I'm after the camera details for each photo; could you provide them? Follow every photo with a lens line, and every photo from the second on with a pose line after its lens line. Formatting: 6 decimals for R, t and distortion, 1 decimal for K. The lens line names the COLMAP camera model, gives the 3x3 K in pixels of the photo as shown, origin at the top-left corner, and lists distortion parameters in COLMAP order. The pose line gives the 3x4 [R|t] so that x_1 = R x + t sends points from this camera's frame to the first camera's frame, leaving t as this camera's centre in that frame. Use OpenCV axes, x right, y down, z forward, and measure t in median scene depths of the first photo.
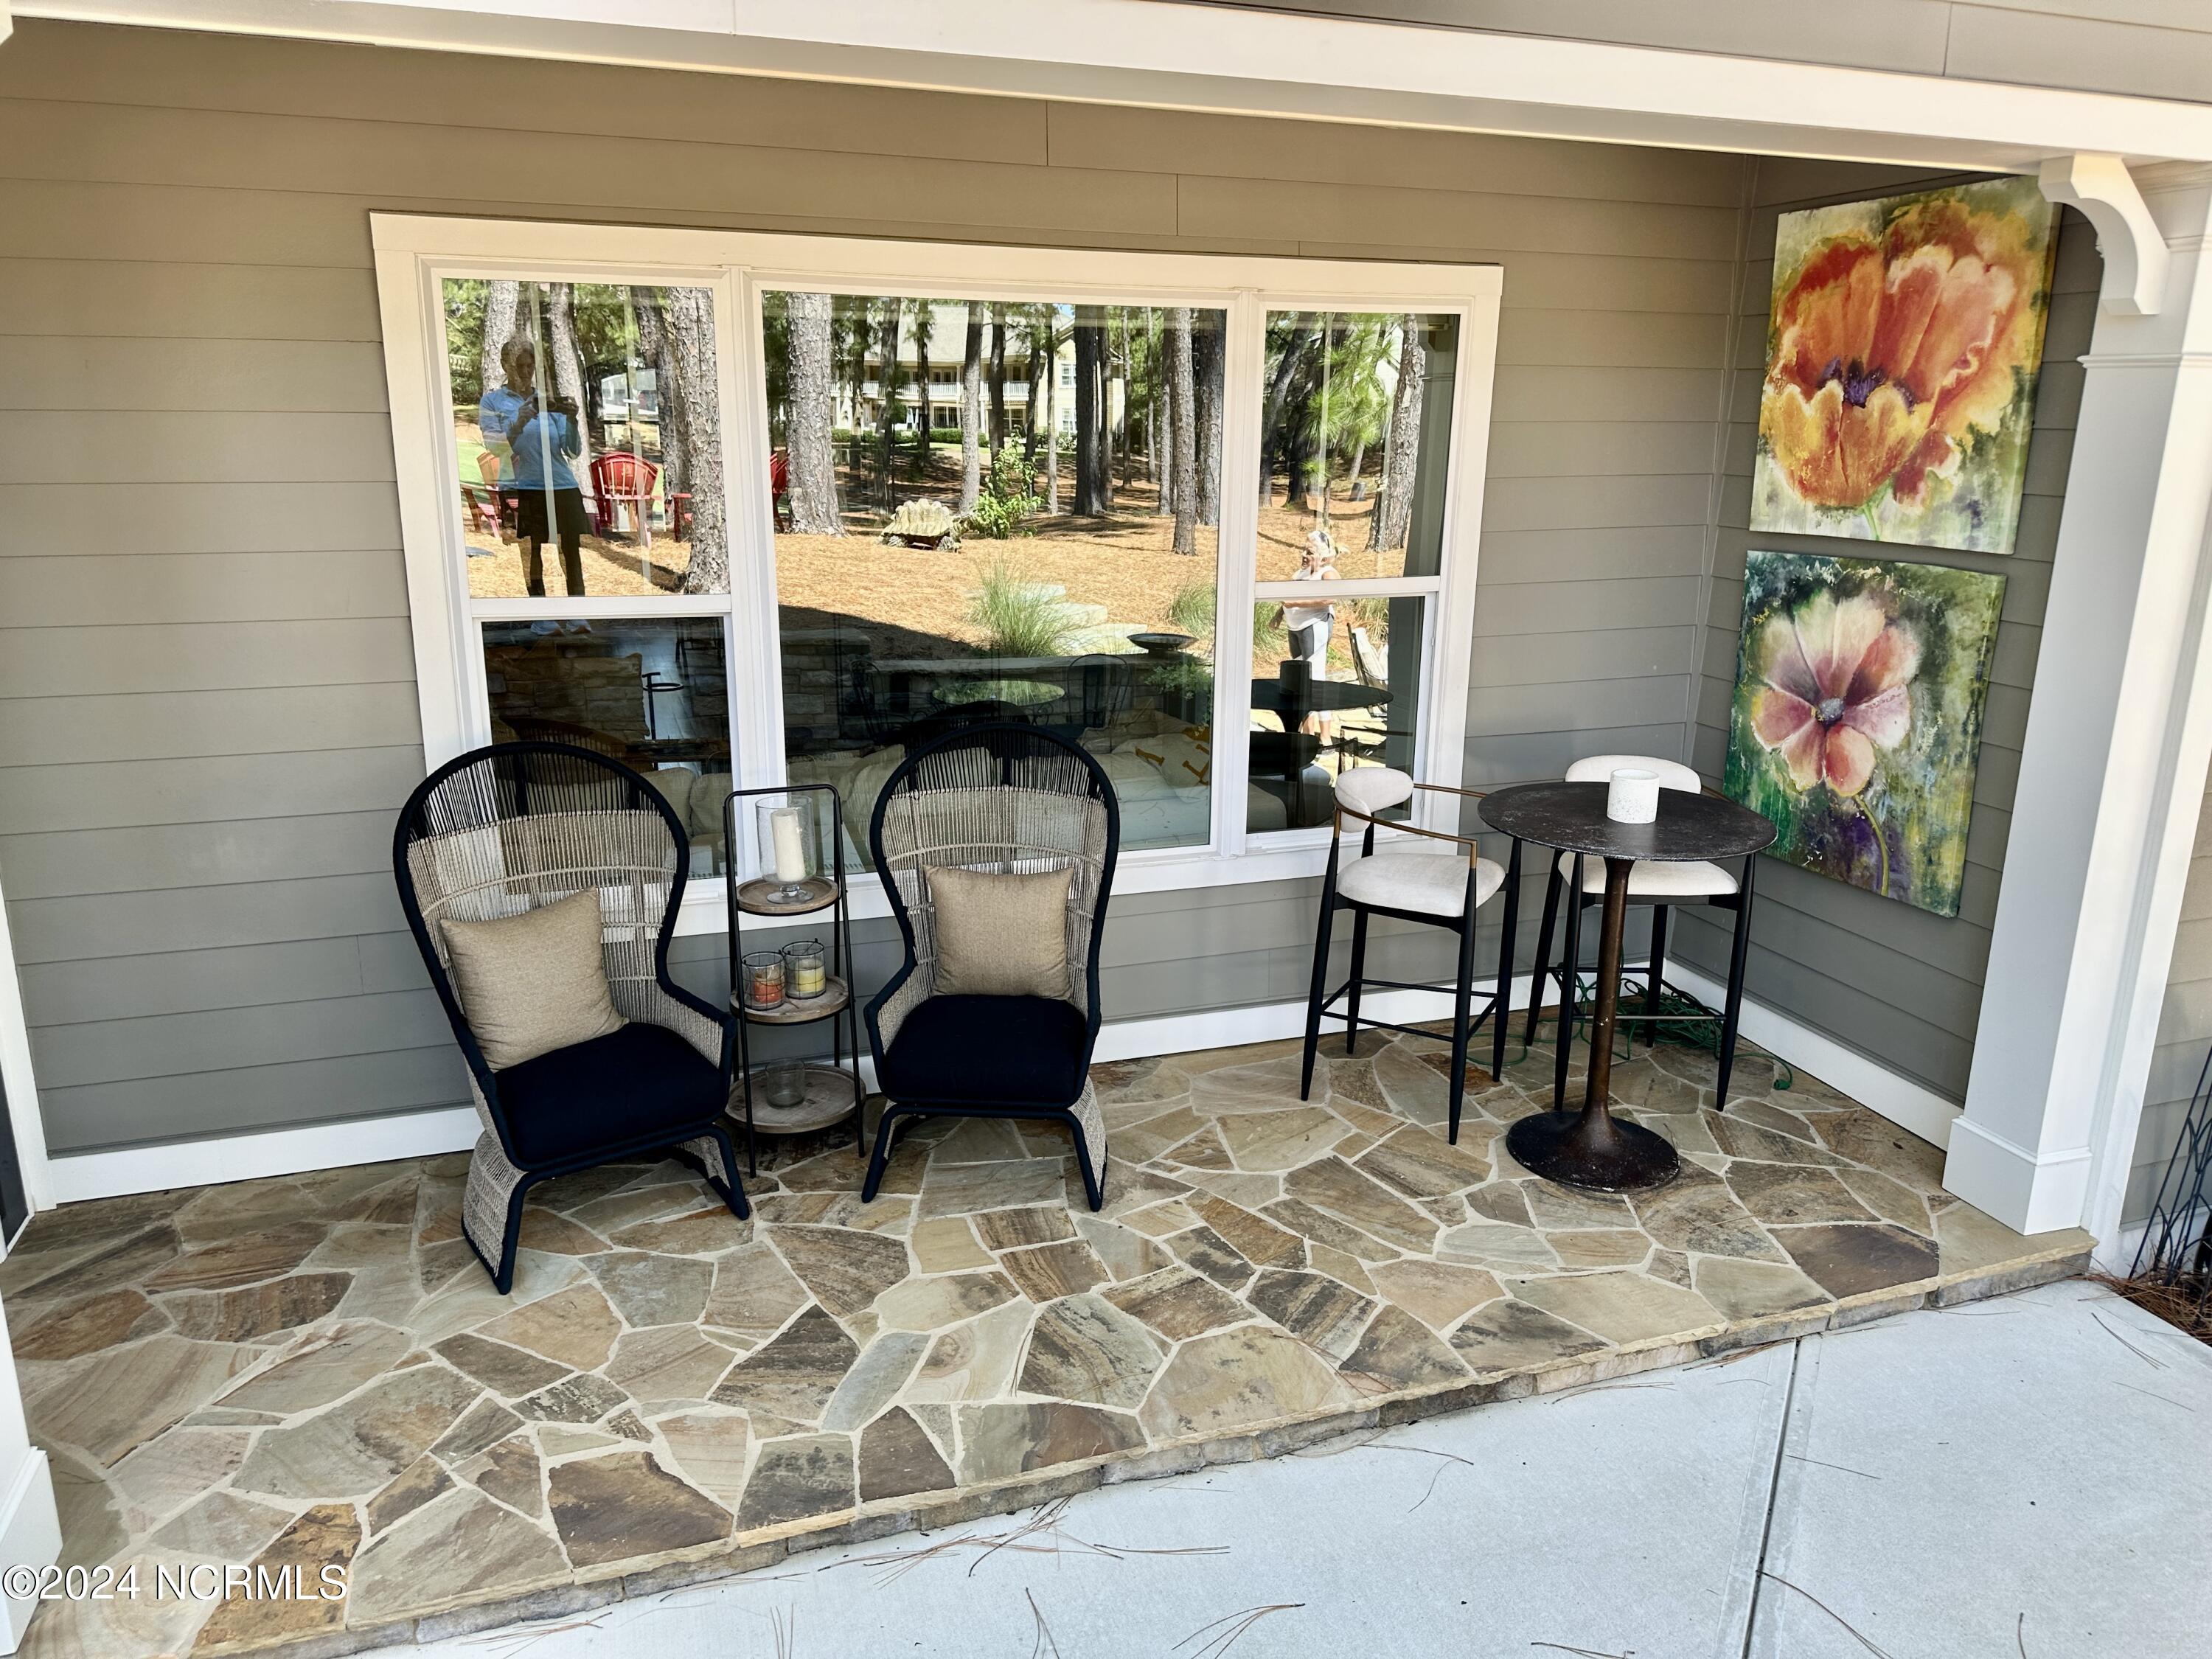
lens RADIAL K [[1549.0, 0, 1112.3], [0, 1549.0, 814.2], [0, 0, 1]] dist [0.066695, -0.089159]
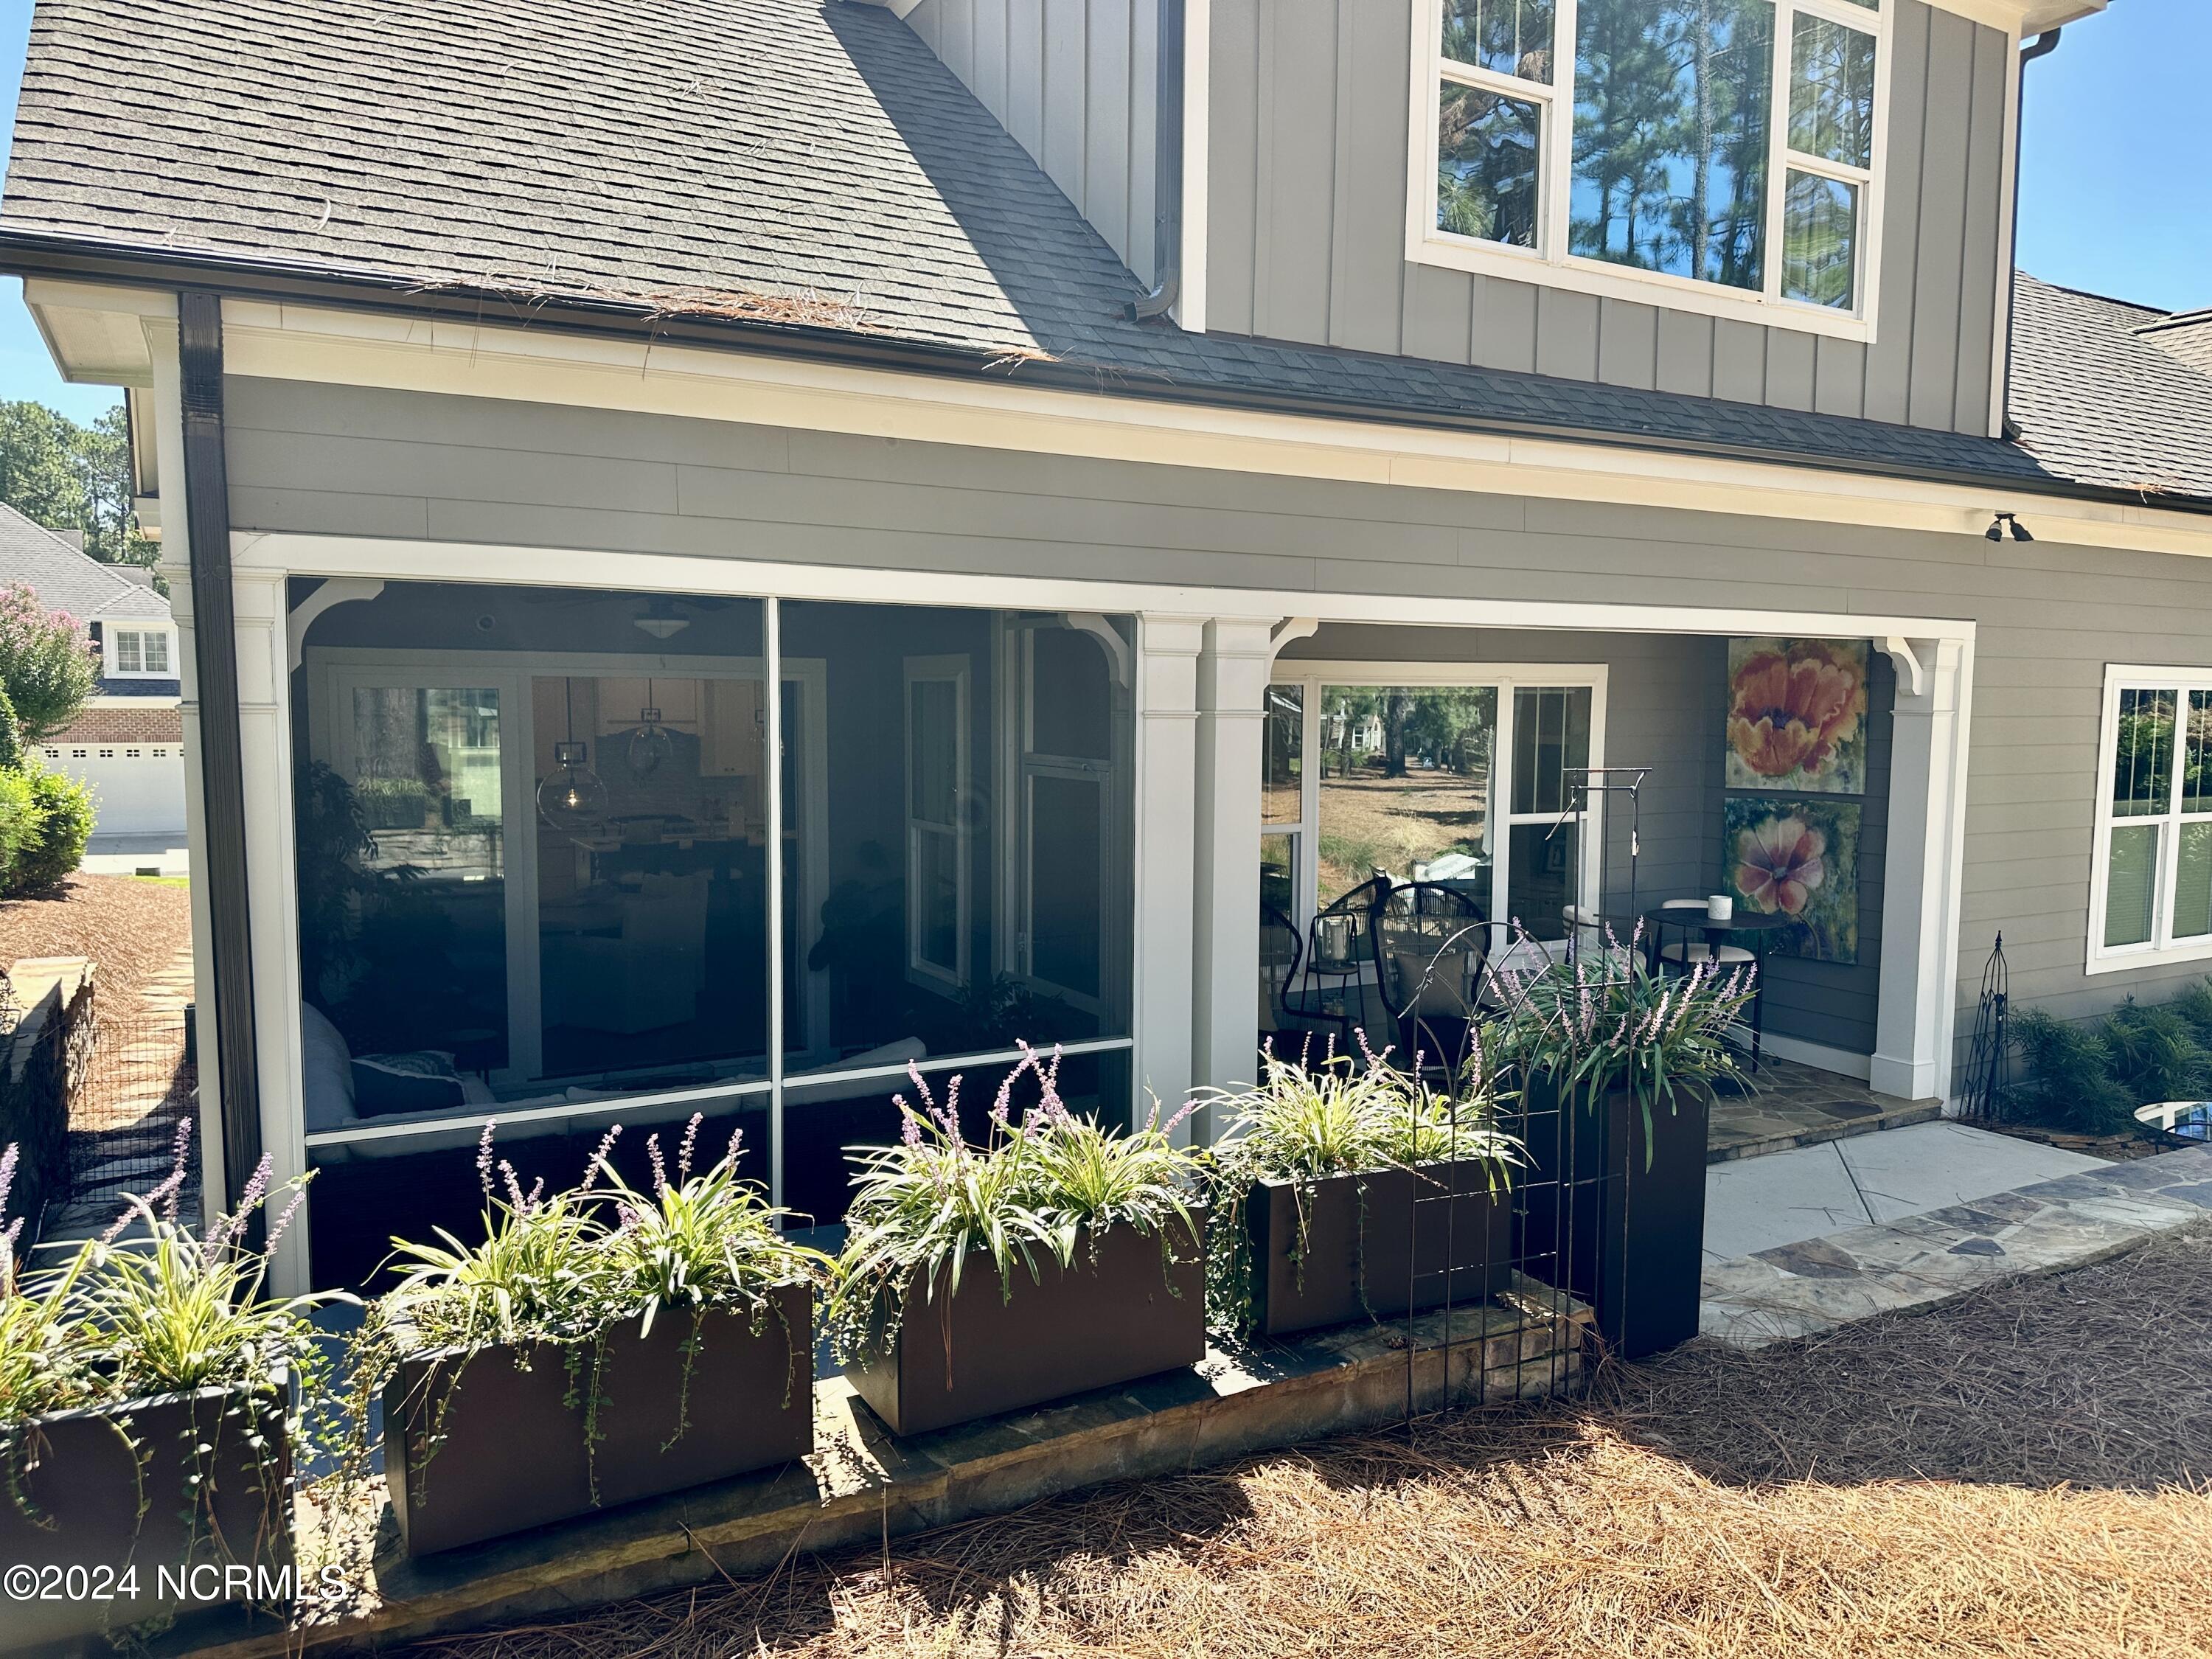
lens RADIAL K [[1549.0, 0, 1114.4], [0, 1549.0, 839.6], [0, 0, 1]] dist [0.066695, -0.089159]
pose [[0.985487, -0.022963, 0.168189, -0.795310], [0.049876, 0.986244, -0.157589, 0.181545], [-0.162257, 0.163691, 0.973077, -0.914636]]
